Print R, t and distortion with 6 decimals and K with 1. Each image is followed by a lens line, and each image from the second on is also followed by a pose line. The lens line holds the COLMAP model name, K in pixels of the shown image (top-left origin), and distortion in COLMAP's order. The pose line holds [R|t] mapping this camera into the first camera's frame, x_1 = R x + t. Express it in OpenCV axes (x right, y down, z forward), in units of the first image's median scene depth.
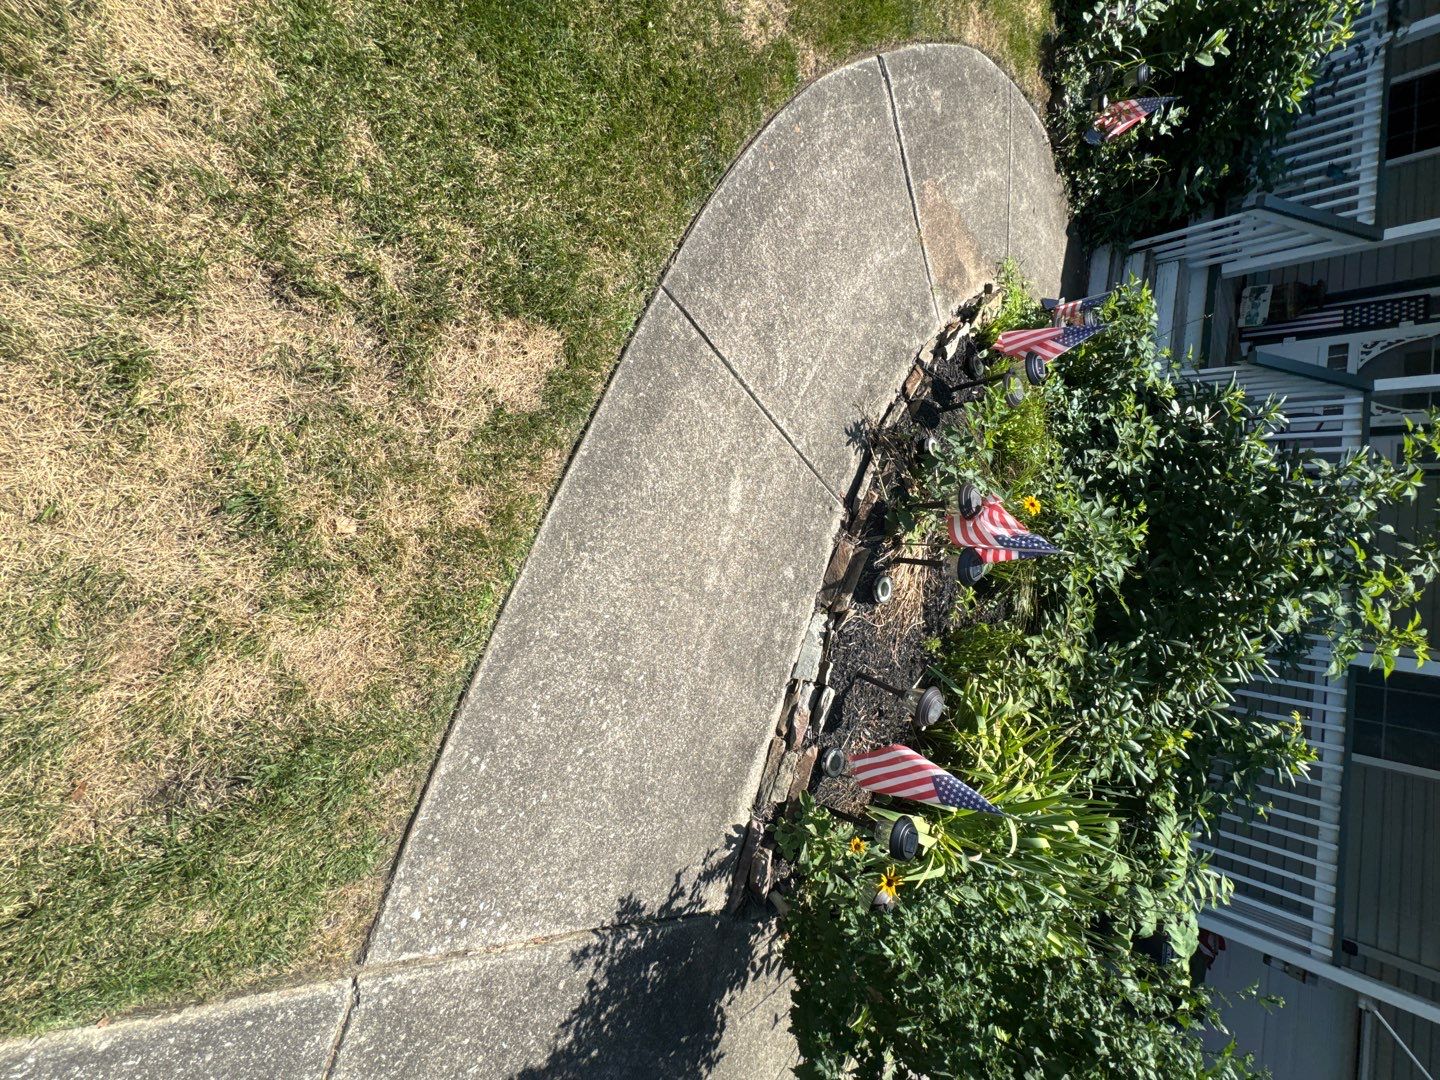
lens RADIAL K [[571.1, 0, 721.7], [0, 571.1, 545.6], [0, 0, 1]] dist [-0.002353, 0.001035]
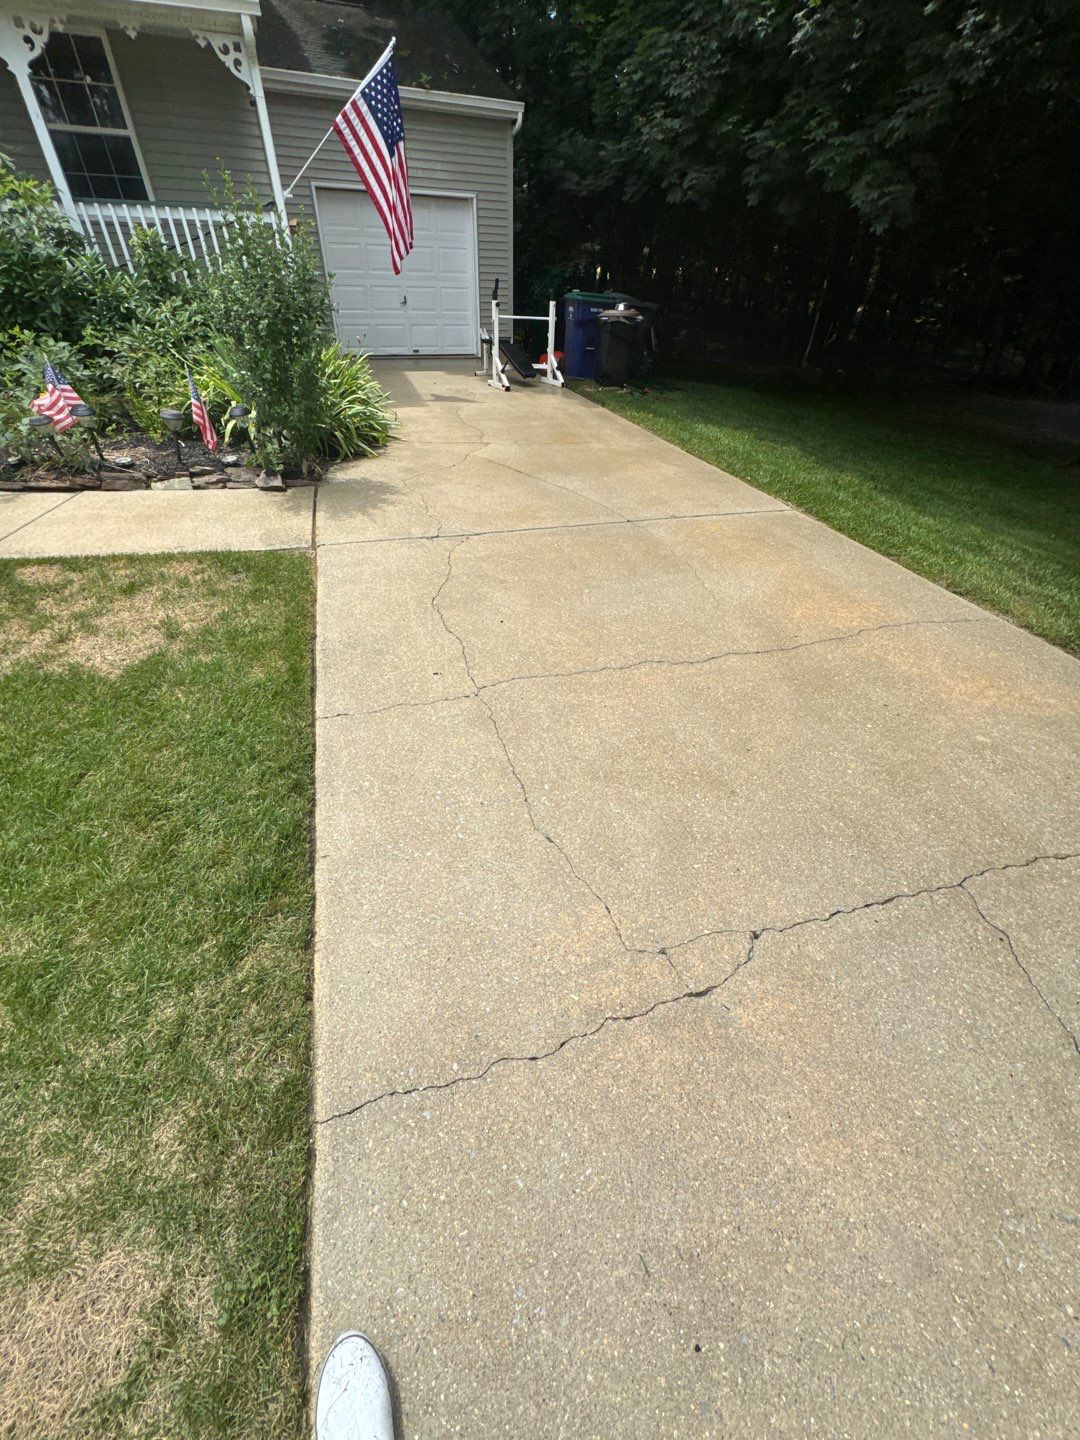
lens RADIAL K [[571.1, 0, 543.4], [0, 571.1, 712.4], [0, 0, 1]] dist [-0.002353, 0.001035]
pose [[-0.420772, -0.906834, -0.024557, -1.050497], [0.812252, -0.388664, 0.434957, 0.070477], [-0.403978, 0.163071, 0.900116, -1.114230]]
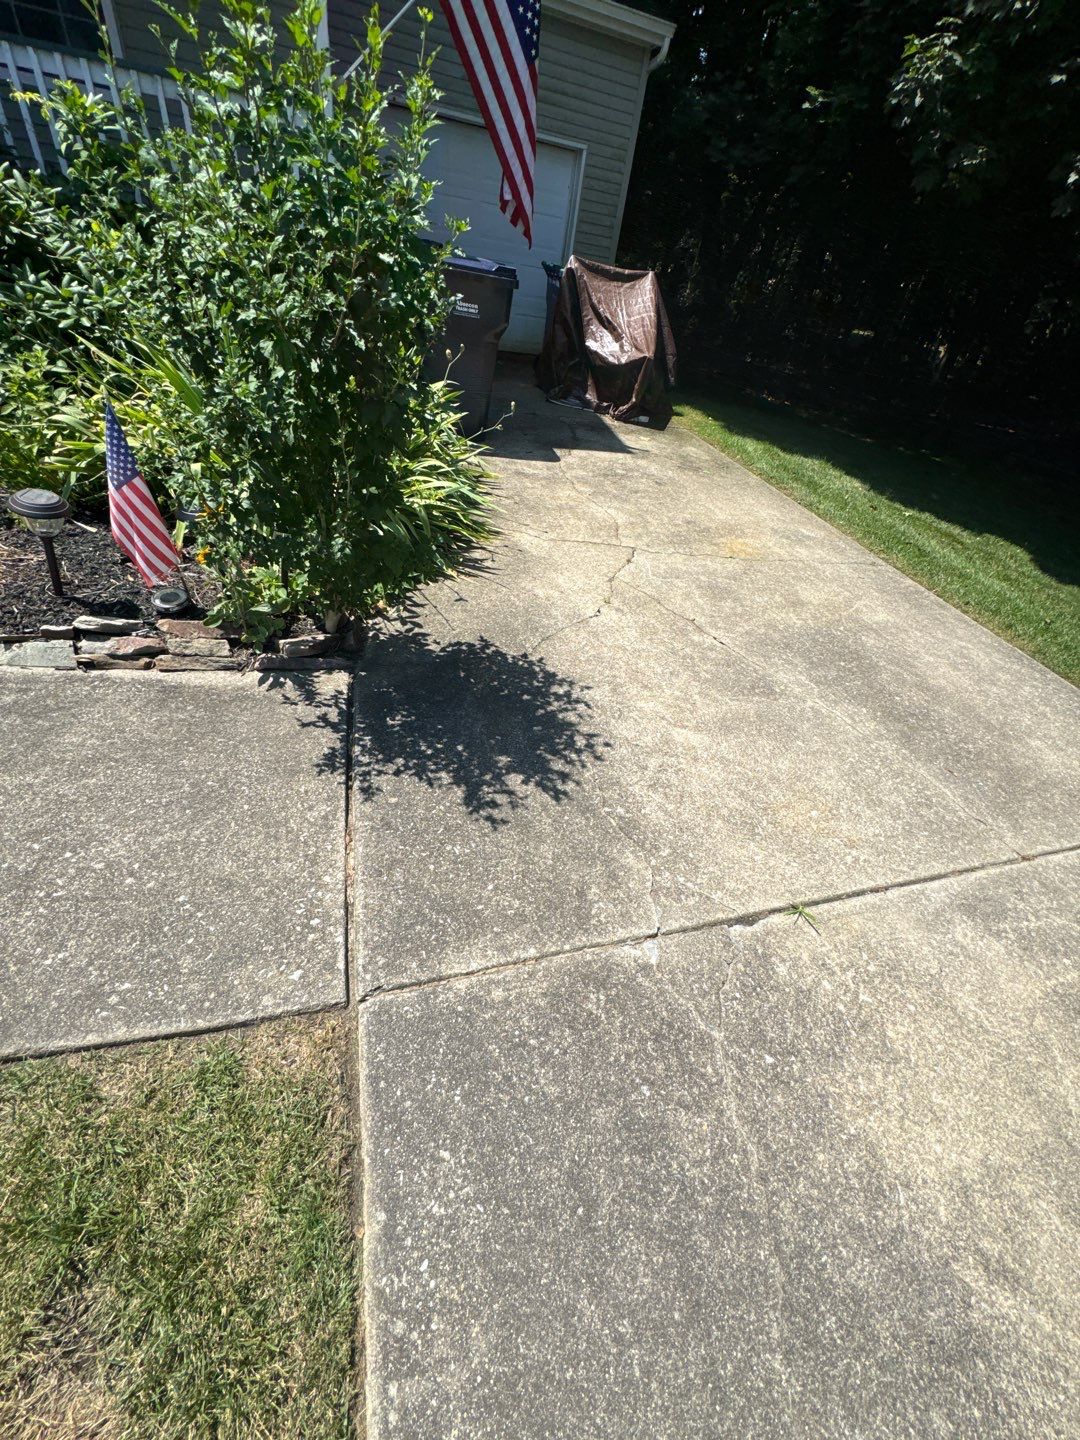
lens RADIAL K [[571.1, 0, 550.8], [0, 571.1, 718.6], [0, 0, 1]] dist [-0.002353, 0.001035]
pose [[-0.316608, -0.946420, -0.063623, -0.122160], [0.832090, -0.309310, 0.460384, 0.428898], [-0.455396, 0.092822, 0.885437, -0.059710]]
